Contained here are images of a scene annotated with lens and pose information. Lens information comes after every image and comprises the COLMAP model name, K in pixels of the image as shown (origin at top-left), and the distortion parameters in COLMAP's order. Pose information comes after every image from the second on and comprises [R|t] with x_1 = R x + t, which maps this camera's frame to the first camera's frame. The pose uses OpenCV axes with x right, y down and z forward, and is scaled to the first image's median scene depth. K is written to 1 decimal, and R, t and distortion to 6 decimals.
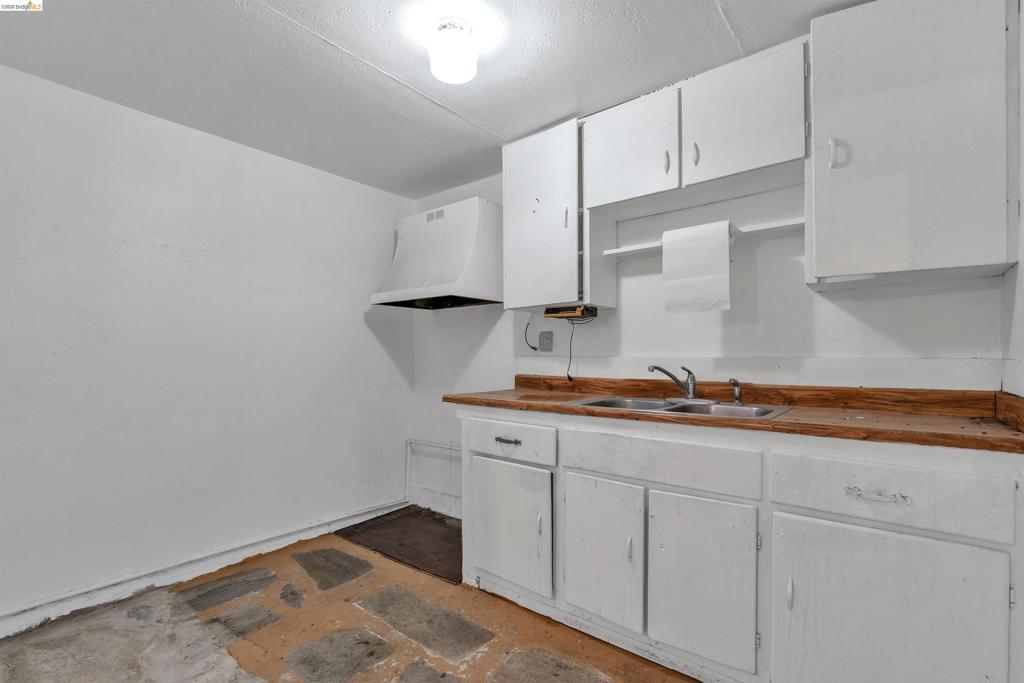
lens RADIAL K [[469.8, 0, 513.8], [0, 469.8, 363.7], [0, 0, 1]] dist [0.017075, 0.000114]
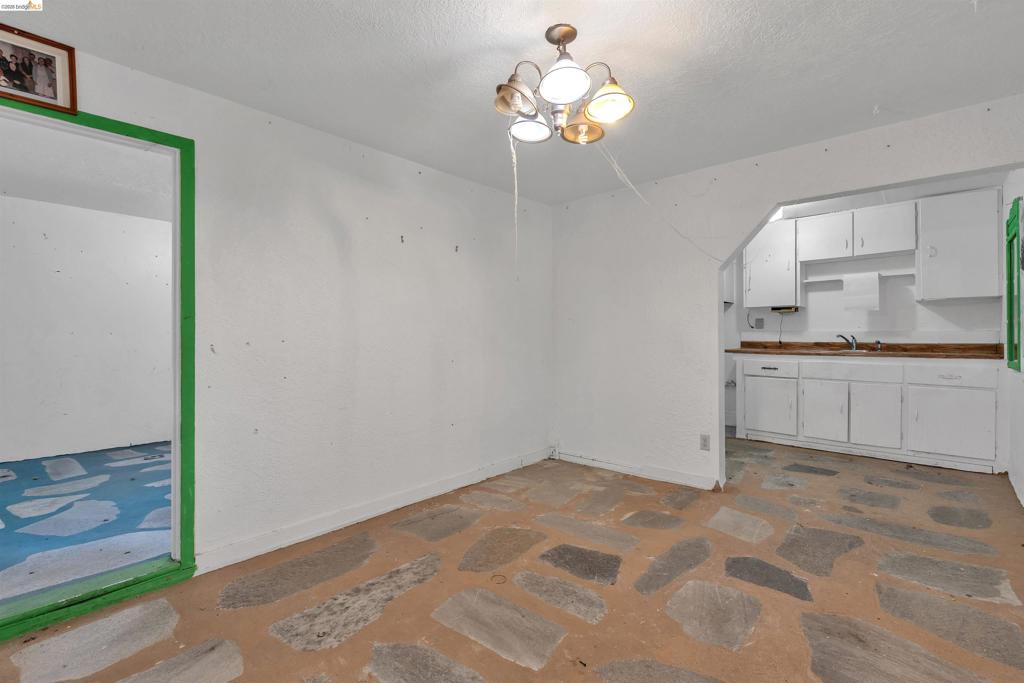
lens RADIAL K [[454.7, 0, 512.0], [0, 454.7, 341.5], [0, 0, 1]] dist [0.000777, -0.000183]
pose [[0.997293, 0.002857, -0.073478, -1.086372], [-0.003392, 0.999969, -0.007156, 0.057349], [0.073455, 0.007386, 0.997271, -1.256715]]
